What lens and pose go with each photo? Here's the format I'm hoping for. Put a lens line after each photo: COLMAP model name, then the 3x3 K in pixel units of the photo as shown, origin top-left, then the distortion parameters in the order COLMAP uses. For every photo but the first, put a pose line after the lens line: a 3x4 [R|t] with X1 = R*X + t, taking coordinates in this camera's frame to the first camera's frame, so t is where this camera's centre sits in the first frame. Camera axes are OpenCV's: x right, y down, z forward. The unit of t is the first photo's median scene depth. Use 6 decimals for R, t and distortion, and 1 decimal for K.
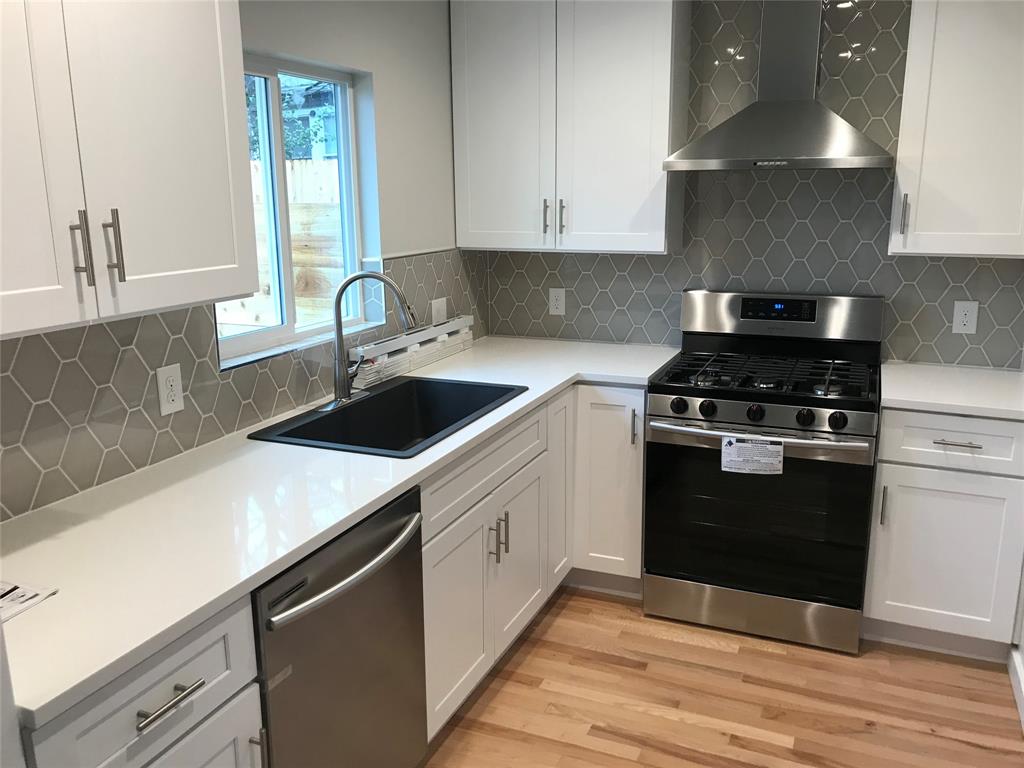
lens RADIAL K [[847.5, 0, 514.8], [0, 847.5, 384.6], [0, 0, 1]] dist [-0.015036, -0.003760]
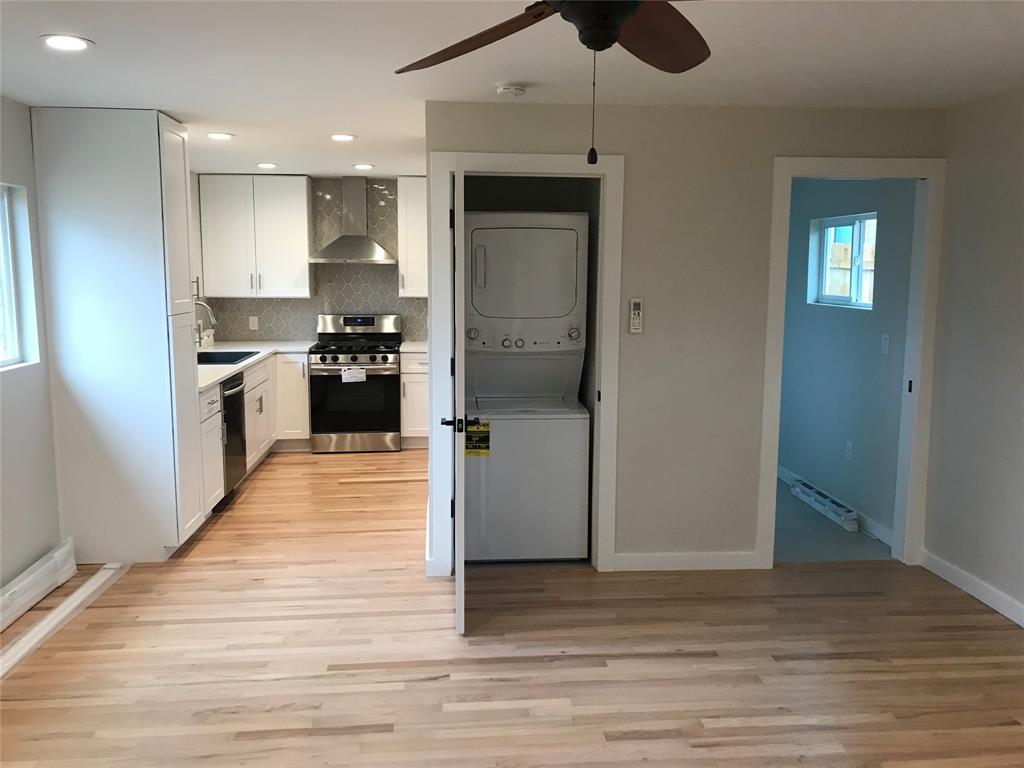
lens RADIAL K [[847.5, 0, 513.6], [0, 847.5, 381.2], [0, 0, 1]] dist [-0.015036, -0.003760]
pose [[0.876704, -0.037122, 0.479596, -0.478905], [0.082481, 0.993853, -0.073848, 0.304686], [-0.473907, 0.104301, 0.874376, -1.333241]]
